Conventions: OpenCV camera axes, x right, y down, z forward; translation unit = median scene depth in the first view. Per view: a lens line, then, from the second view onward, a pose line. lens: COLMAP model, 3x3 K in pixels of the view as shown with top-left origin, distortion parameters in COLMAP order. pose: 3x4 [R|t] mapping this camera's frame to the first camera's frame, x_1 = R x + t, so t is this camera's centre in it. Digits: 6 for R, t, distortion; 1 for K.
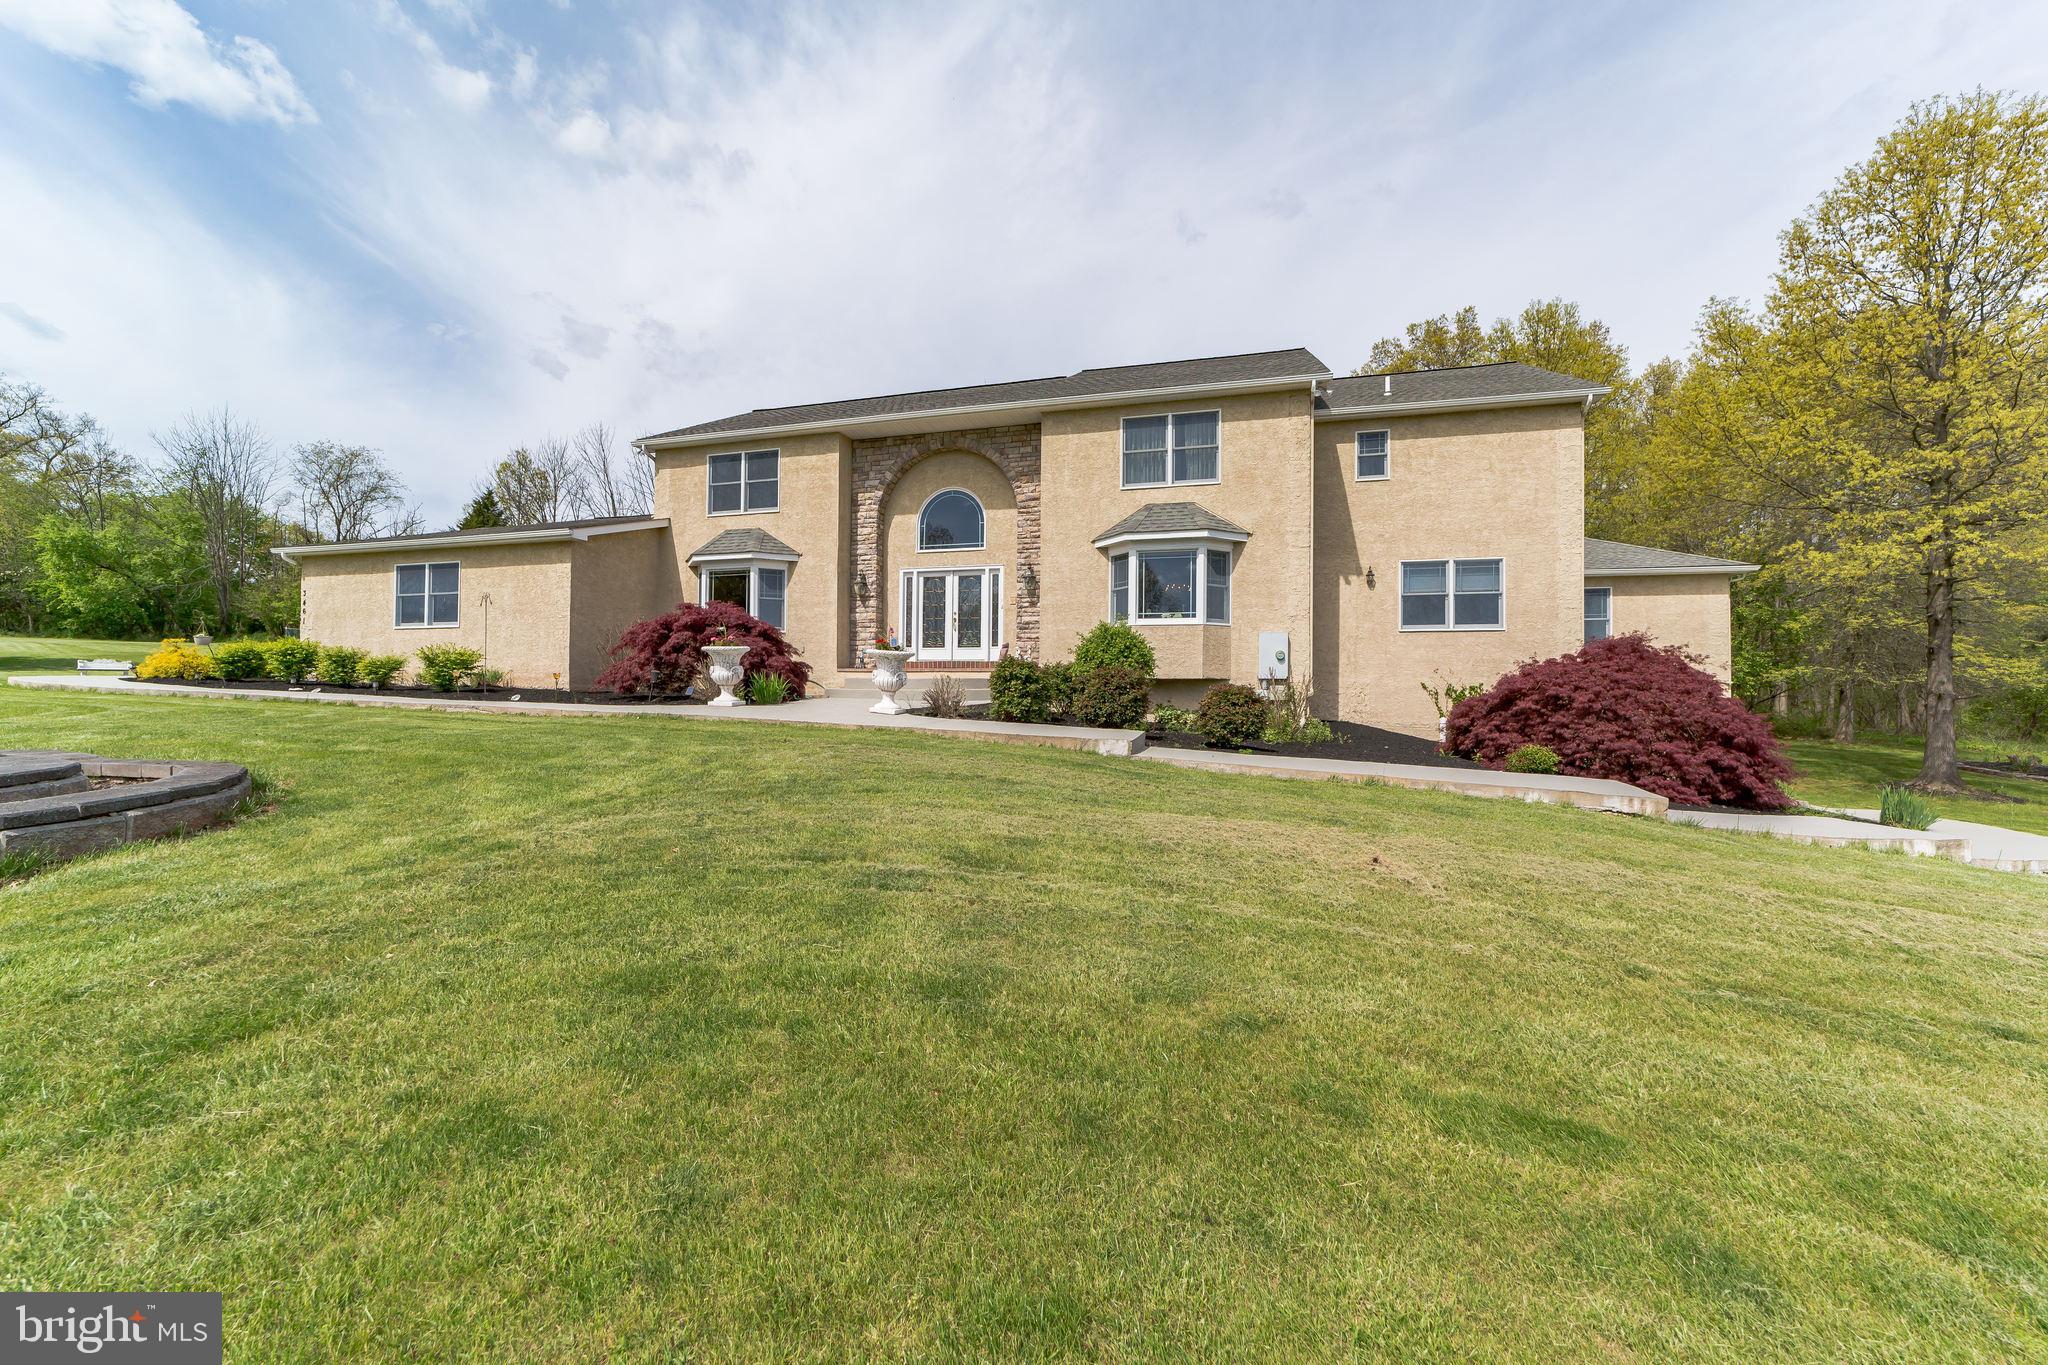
lens RADIAL K [[790.7, 0, 1011.8], [0, 790.7, 680.3], [0, 0, 1]] dist [-0.006609, 0.002908]
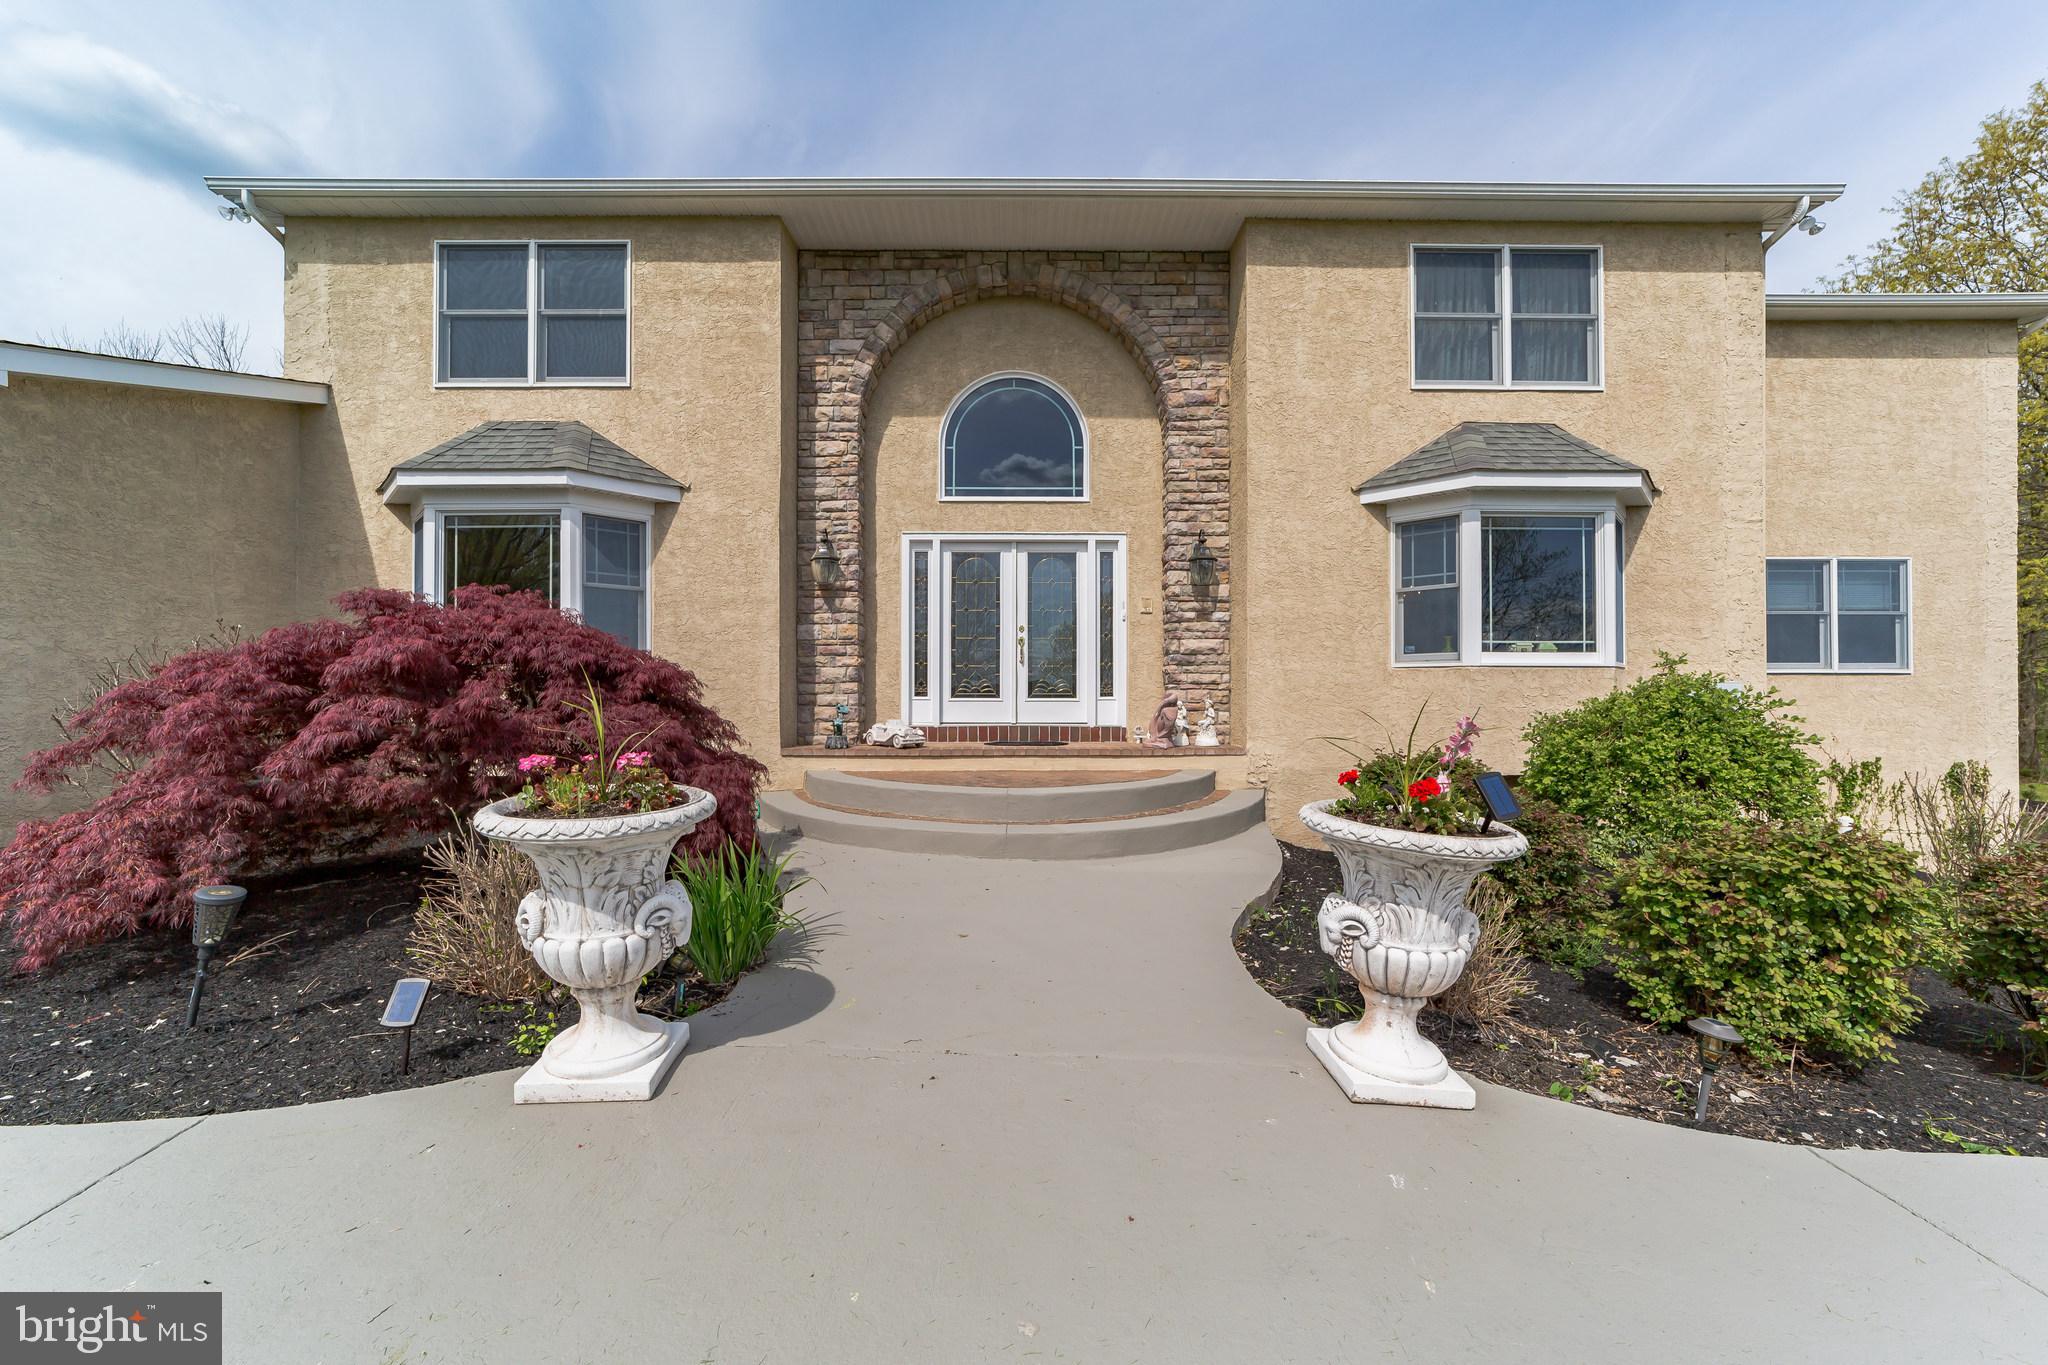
lens RADIAL K [[790.7, 0, 1011.5], [0, 790.7, 694.3], [0, 0, 1]] dist [-0.006609, 0.002908]
pose [[0.960219, -0.006585, 0.279172, -0.222788], [0.001852, 0.999850, 0.017215, -0.053396], [-0.279243, -0.016013, 0.960087, 0.541608]]
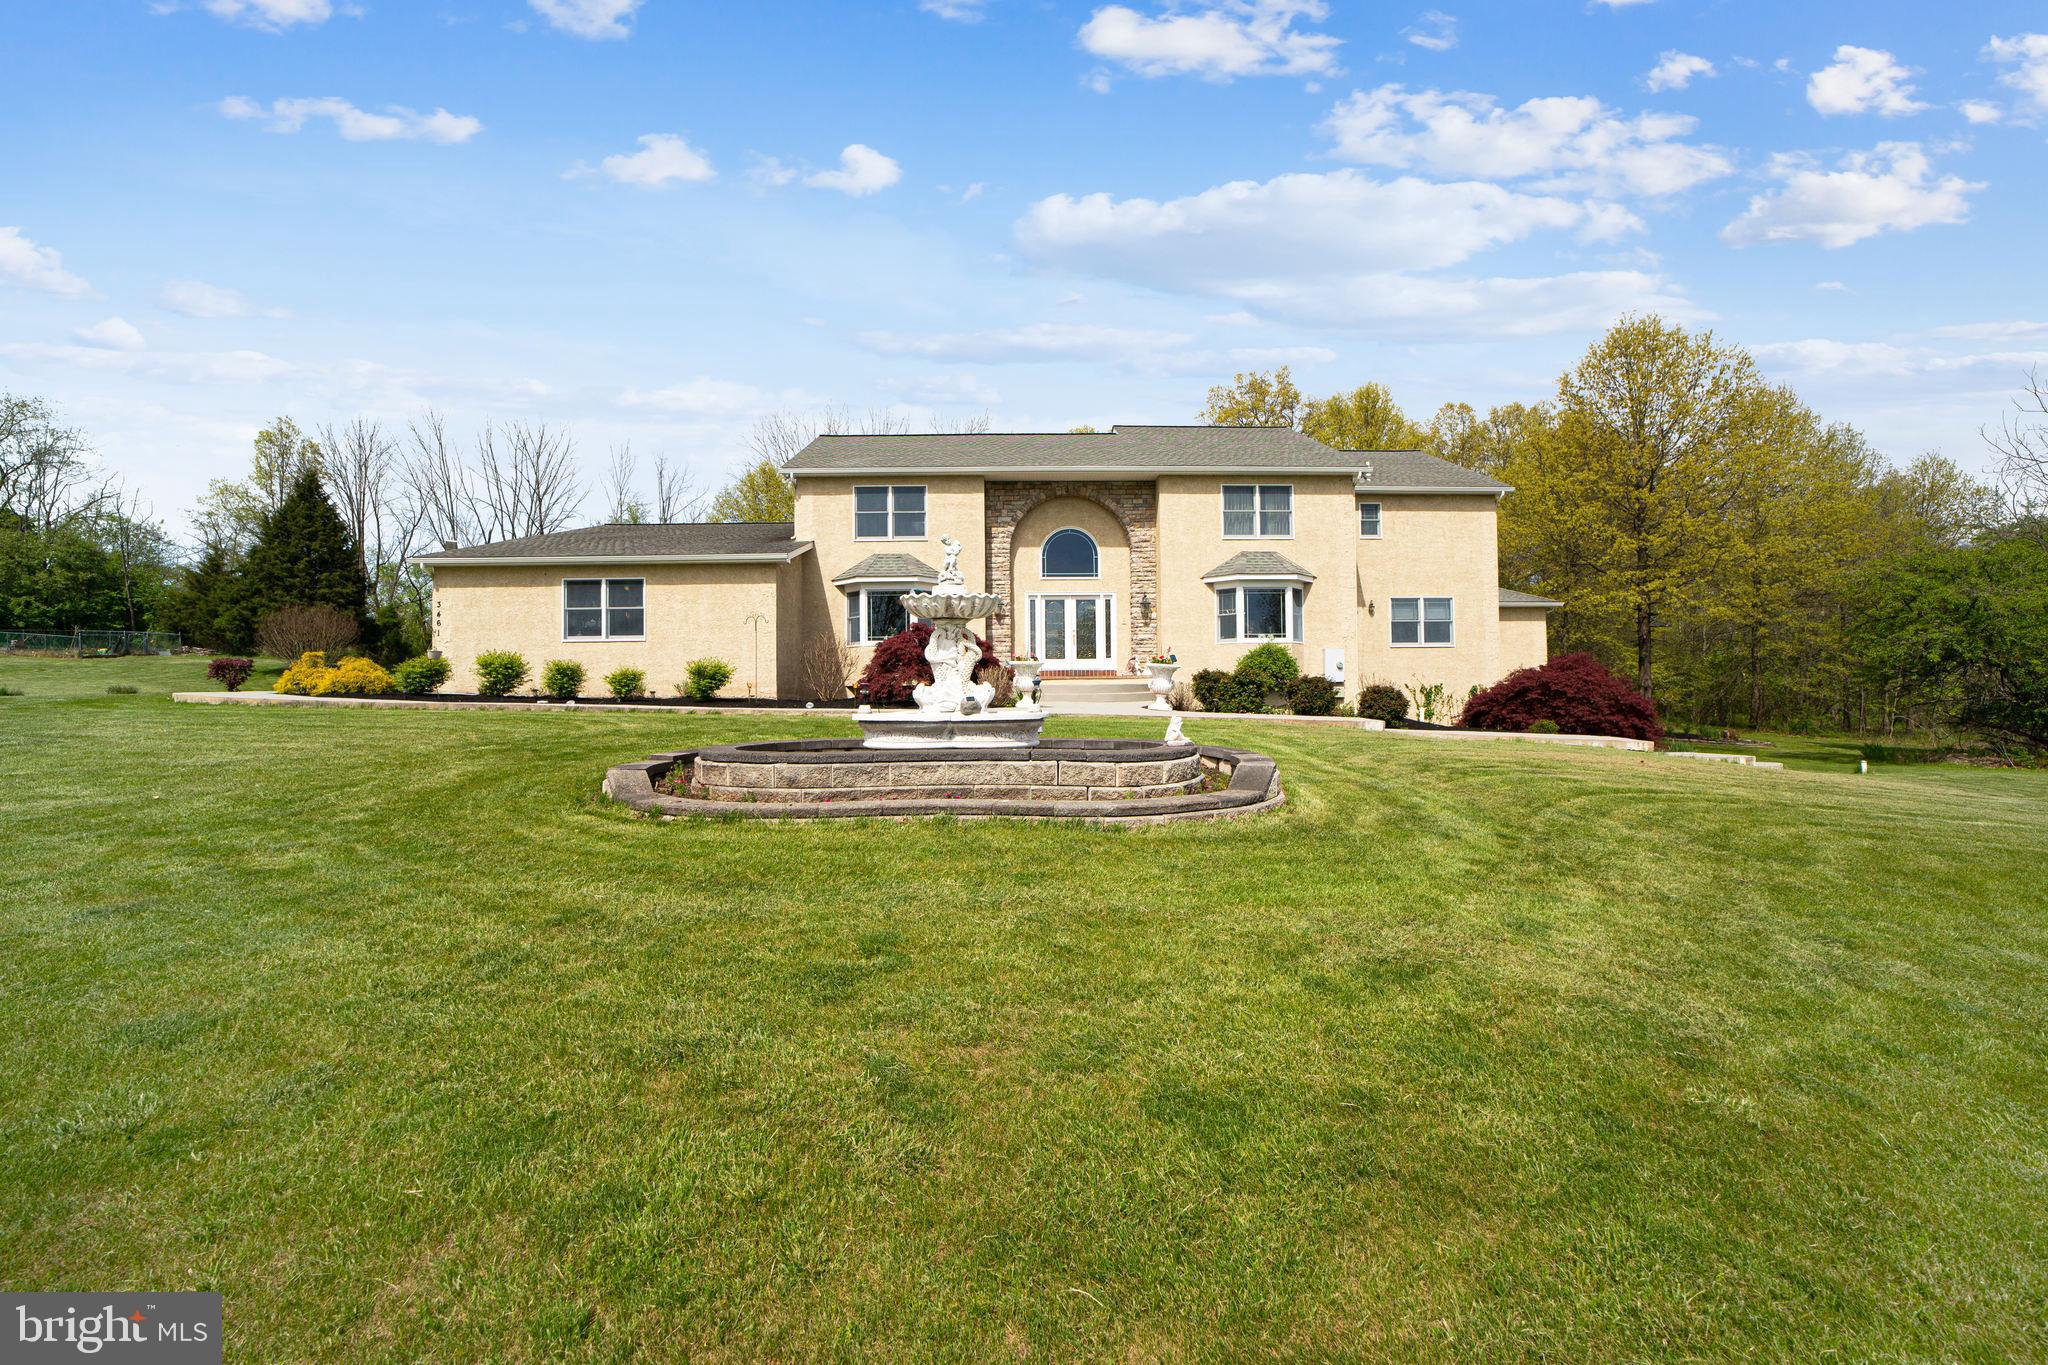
lens RADIAL K [[790.7, 0, 1035.3], [0, 790.7, 684.0], [0, 0, 1]] dist [-0.006609, 0.002908]
pose [[0.951318, -0.012892, 0.307941, -0.518692], [0.013010, 0.999914, 0.001669, -0.005734], [-0.307936, 0.002418, 0.951404, -0.142591]]
